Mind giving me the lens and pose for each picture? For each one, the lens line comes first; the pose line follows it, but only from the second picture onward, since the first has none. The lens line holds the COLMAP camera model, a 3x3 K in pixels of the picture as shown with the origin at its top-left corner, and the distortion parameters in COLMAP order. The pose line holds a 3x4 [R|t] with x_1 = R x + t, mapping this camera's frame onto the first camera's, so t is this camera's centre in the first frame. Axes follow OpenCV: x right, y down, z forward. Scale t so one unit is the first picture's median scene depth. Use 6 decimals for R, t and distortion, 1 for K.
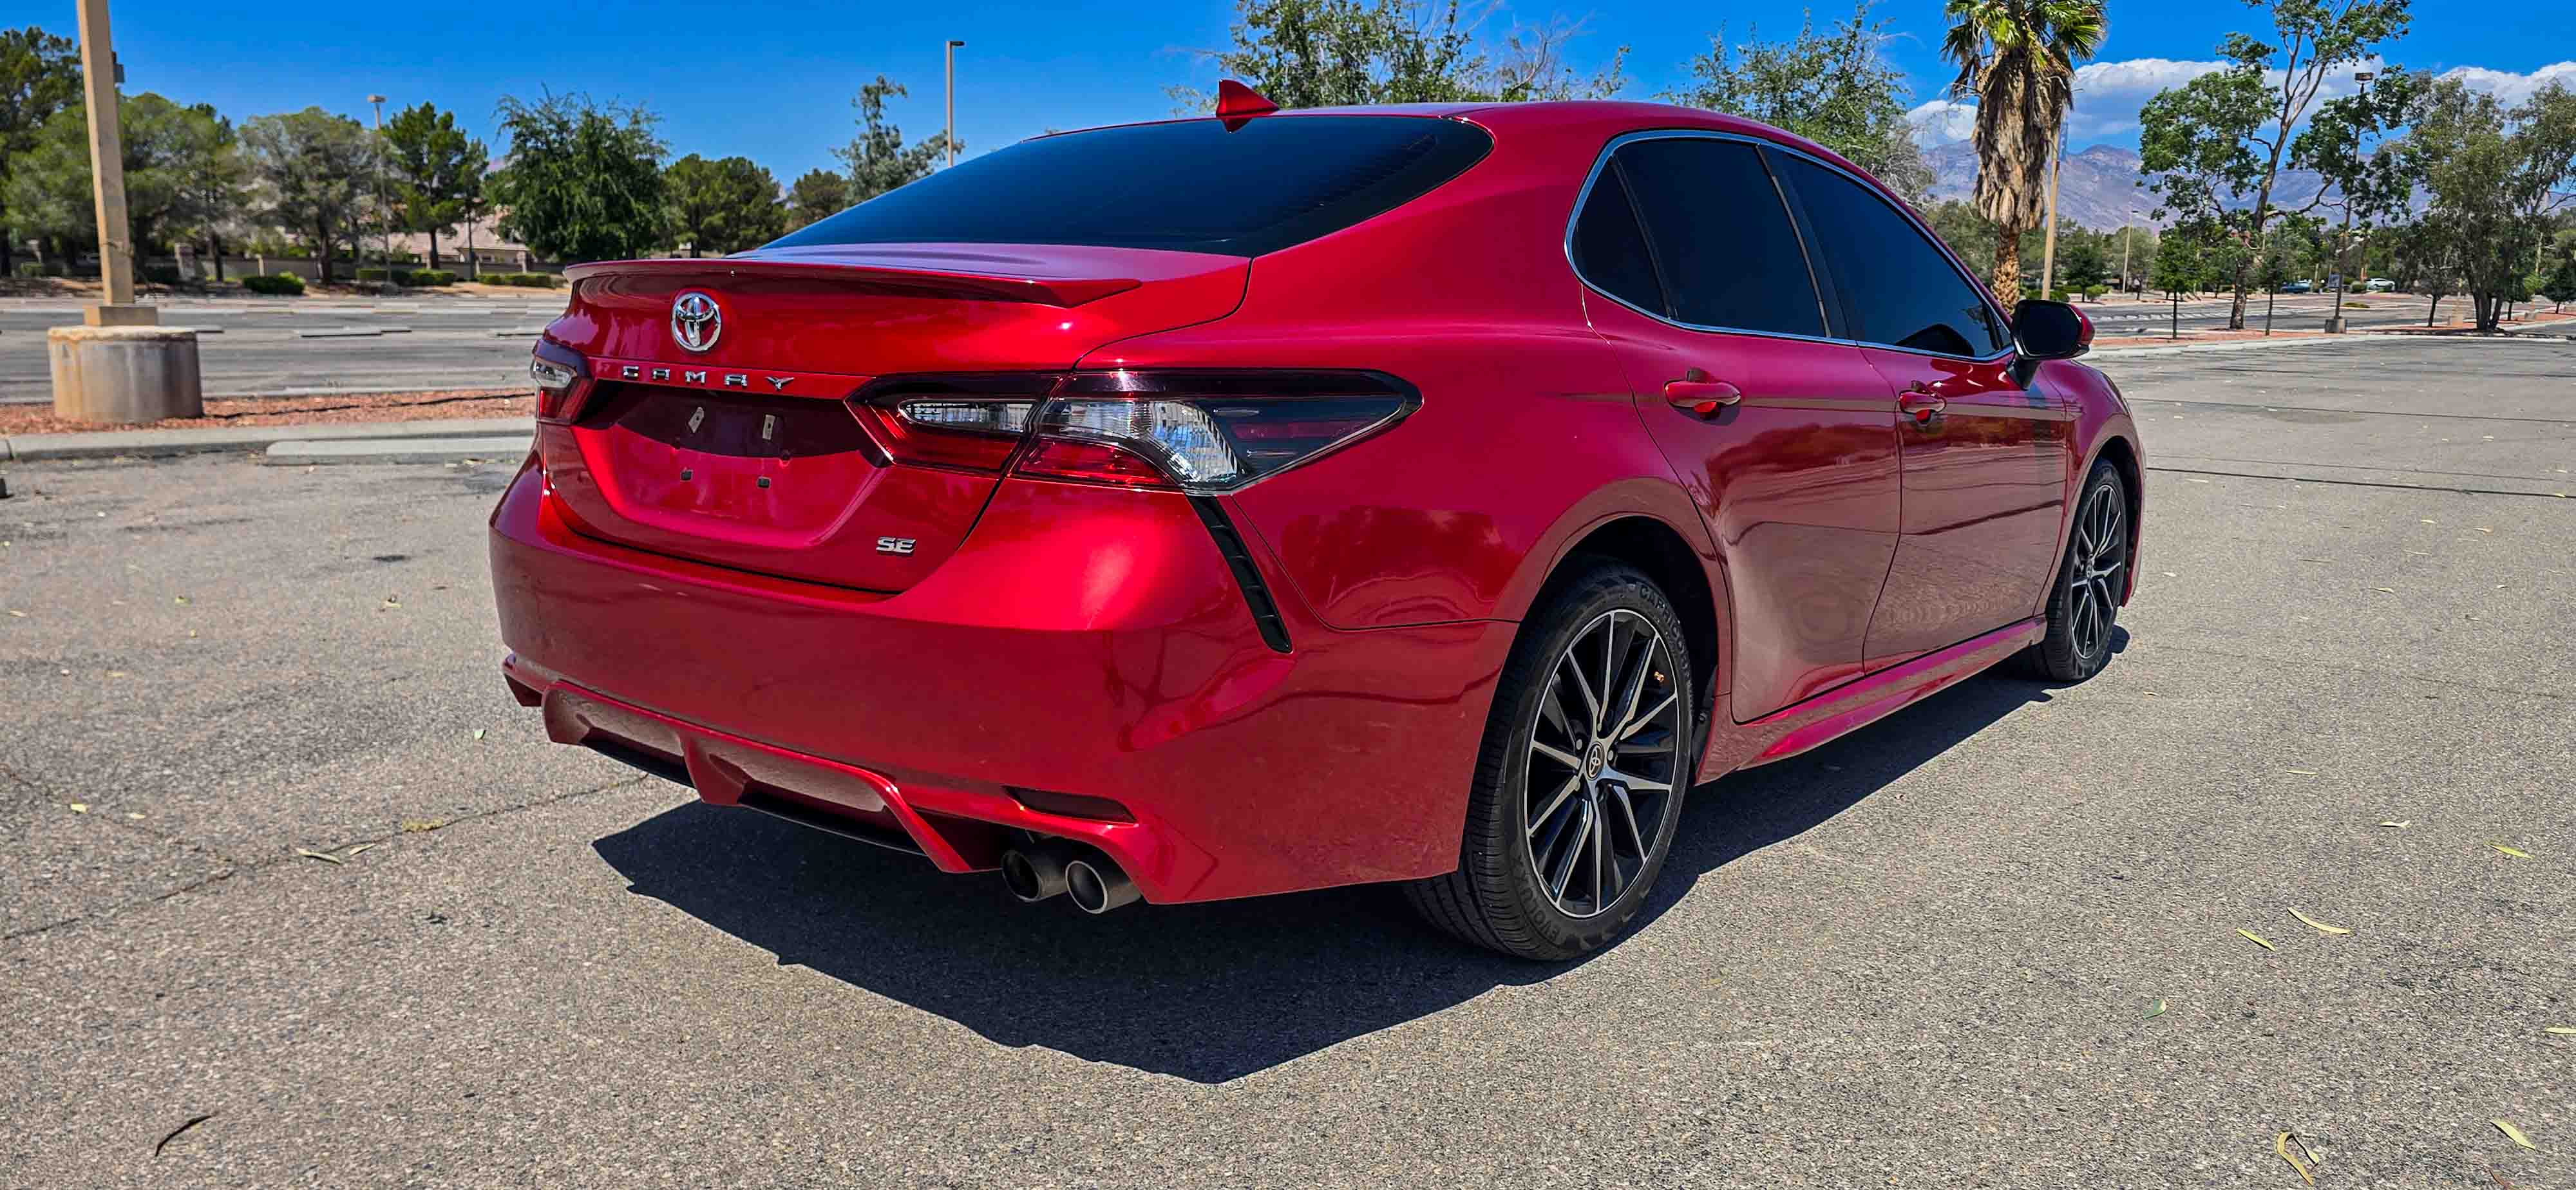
lens RADIAL K [[1771.1, 0, 1290.6], [0, 1771.1, 603.6], [0, 0, 1]] dist [0.019585, 0.000785]
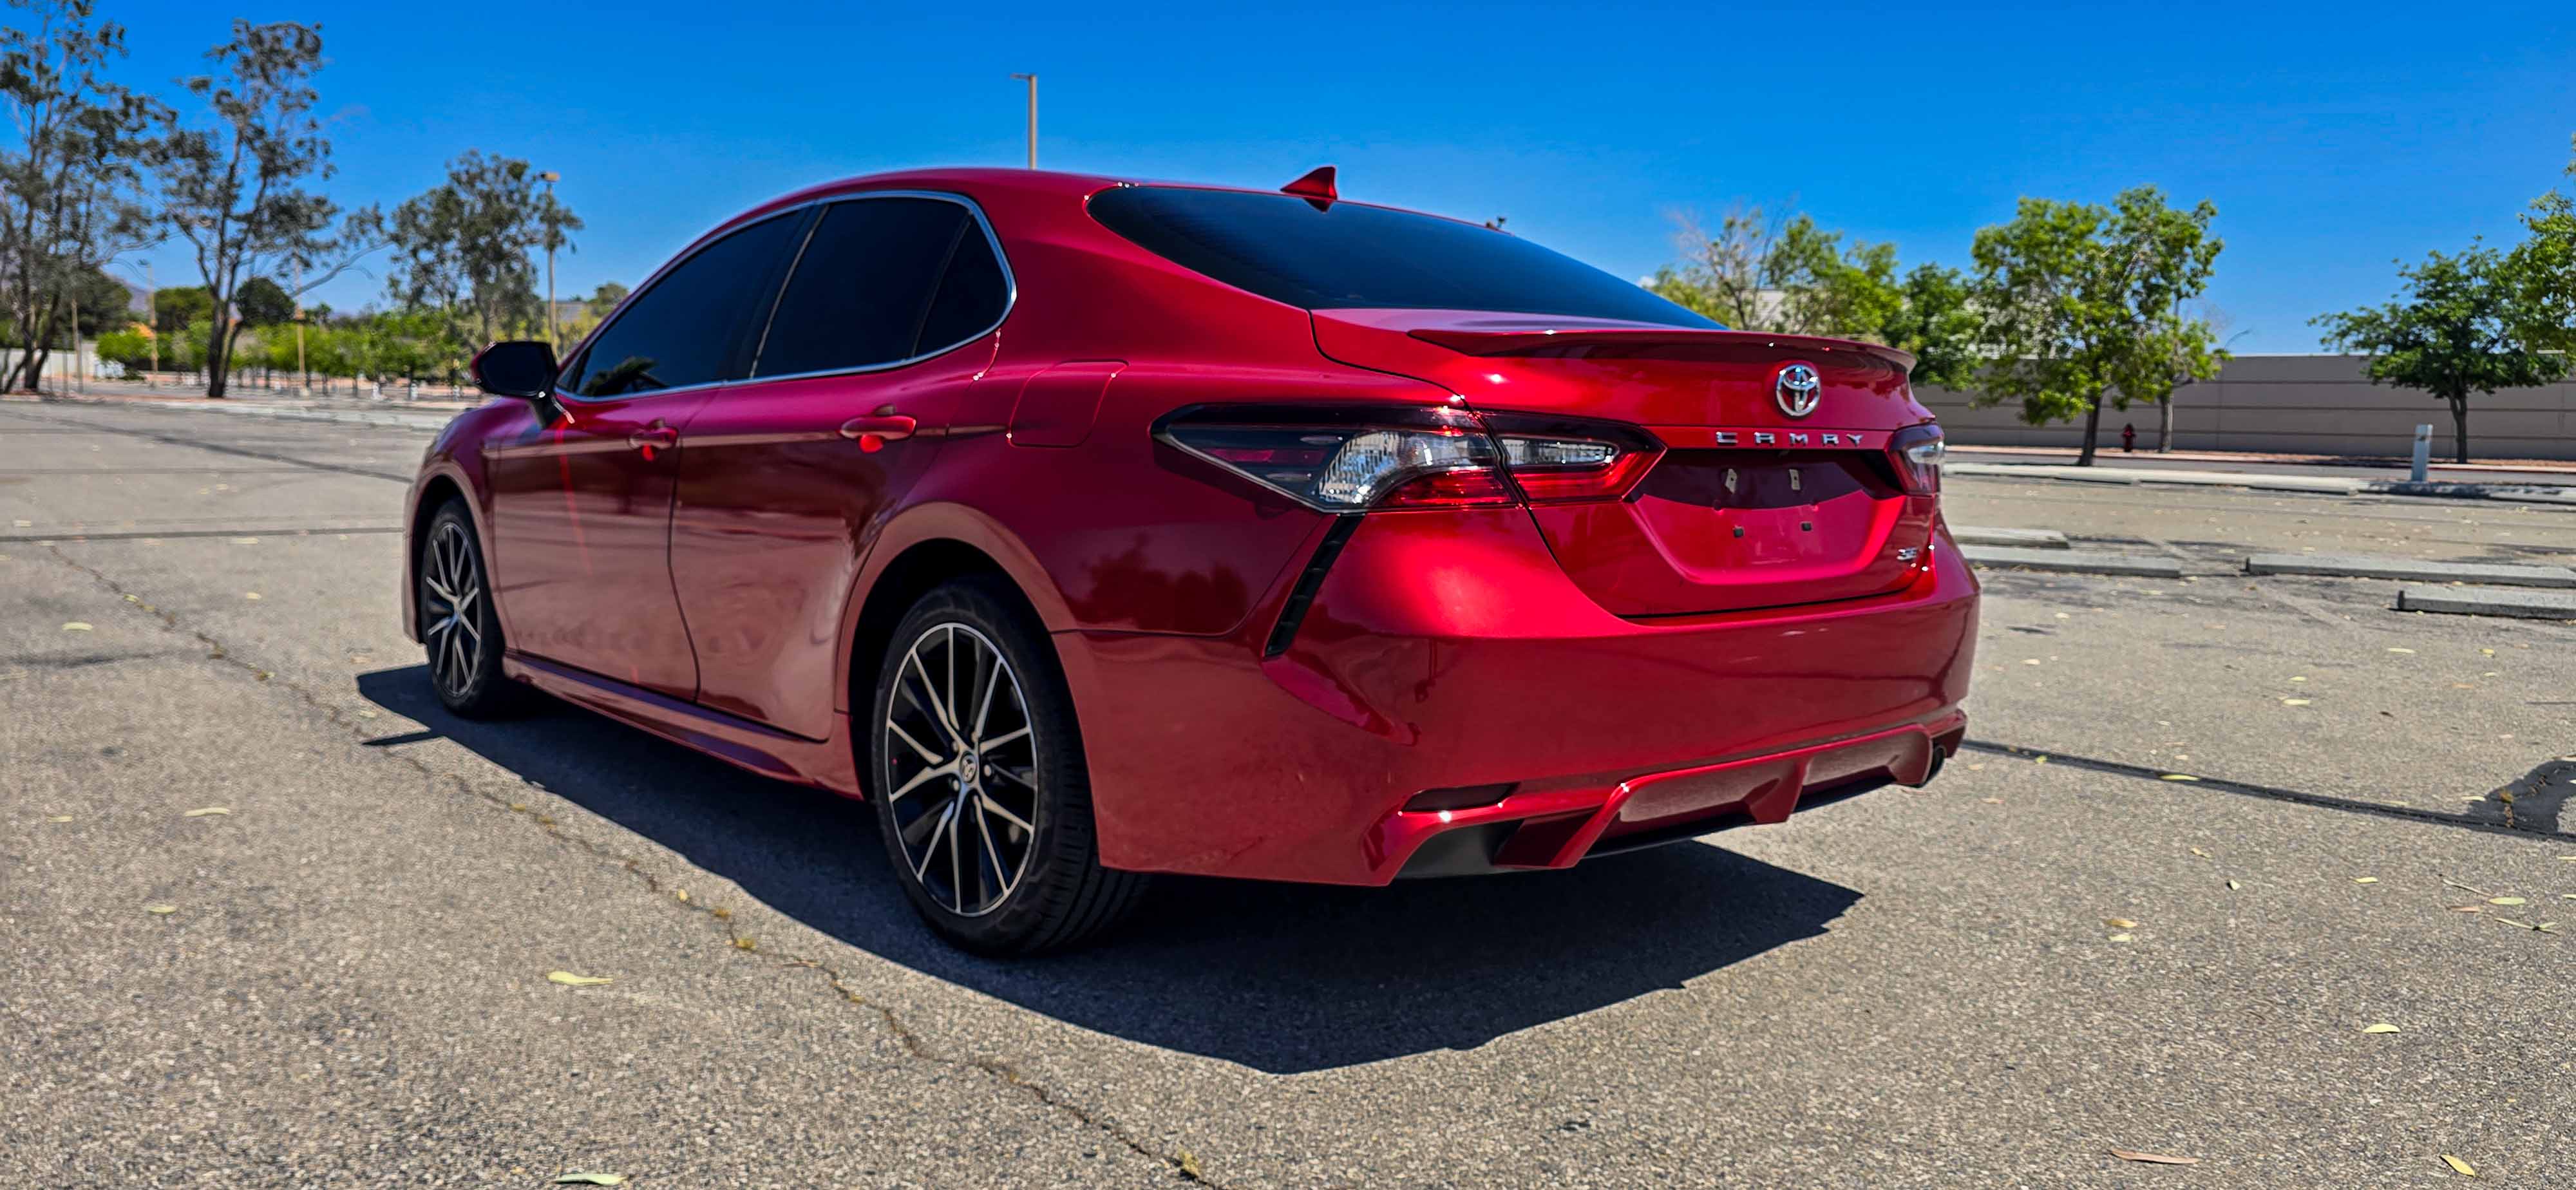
lens RADIAL K [[1782.9, 0, 1371.1], [0, 1782.9, 599.5], [0, 0, 1]] dist [0.000788, -0.003110]
pose [[0.136795, -0.123177, 0.982911, -1.126824], [0.150489, 0.983306, 0.102283, -0.137185], [-0.979102, 0.133925, 0.153048, 0.837692]]
